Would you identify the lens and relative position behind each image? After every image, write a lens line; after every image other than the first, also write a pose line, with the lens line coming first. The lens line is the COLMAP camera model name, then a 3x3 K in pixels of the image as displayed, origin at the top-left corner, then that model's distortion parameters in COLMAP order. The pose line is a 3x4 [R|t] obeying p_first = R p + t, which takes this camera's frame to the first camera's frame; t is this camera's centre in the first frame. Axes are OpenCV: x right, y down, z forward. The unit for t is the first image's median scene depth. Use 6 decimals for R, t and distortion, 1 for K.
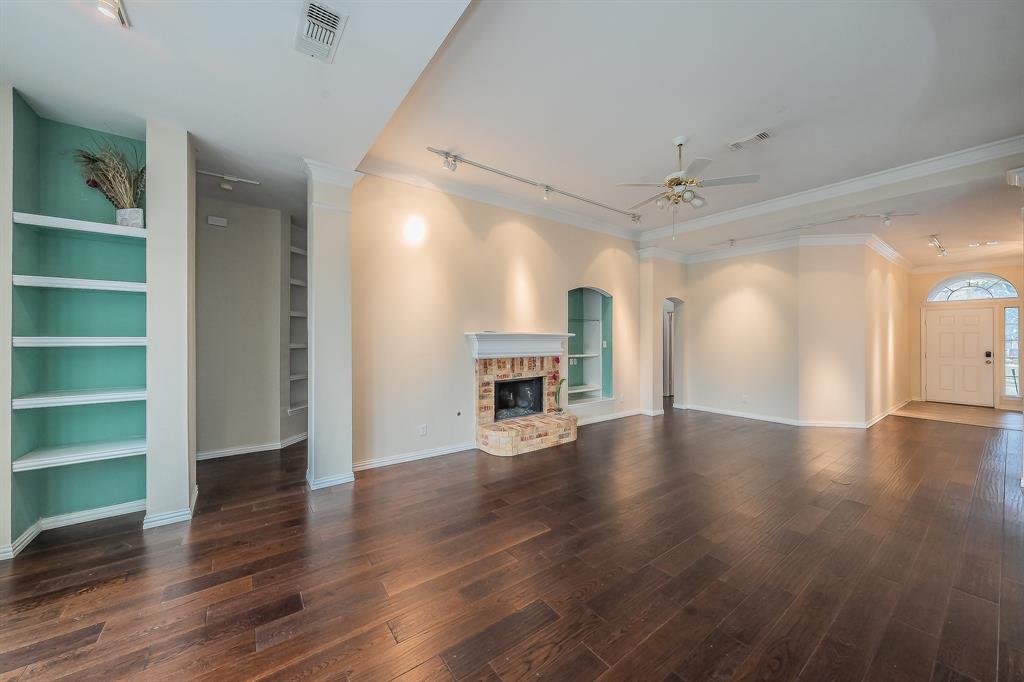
lens RADIAL K [[359.5, 0, 507.5], [0, 359.5, 337.7], [0, 0, 1]] dist [0.001779, -0.000231]
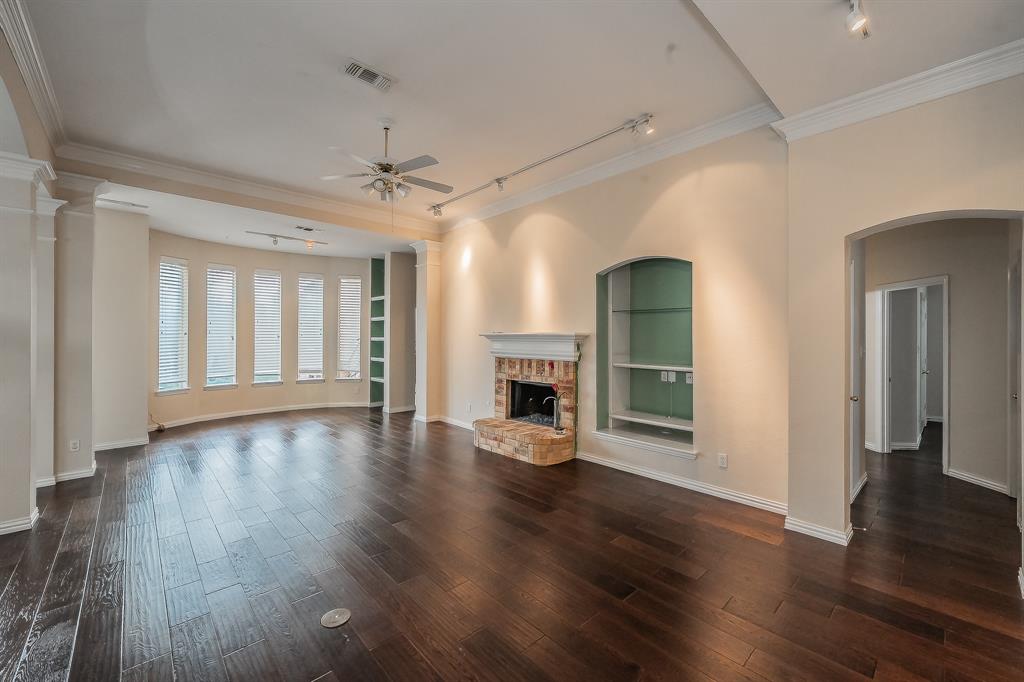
lens RADIAL K [[415.1, 0, 512.6], [0, 415.1, 335.8], [0, 0, 1]] dist [0.024841, 0.000148]
pose [[0.123618, -0.009392, -0.992285, 1.132307], [-0.007129, 0.999921, -0.010353, 0.006063], [0.992304, 0.008354, 0.123541, 0.847636]]
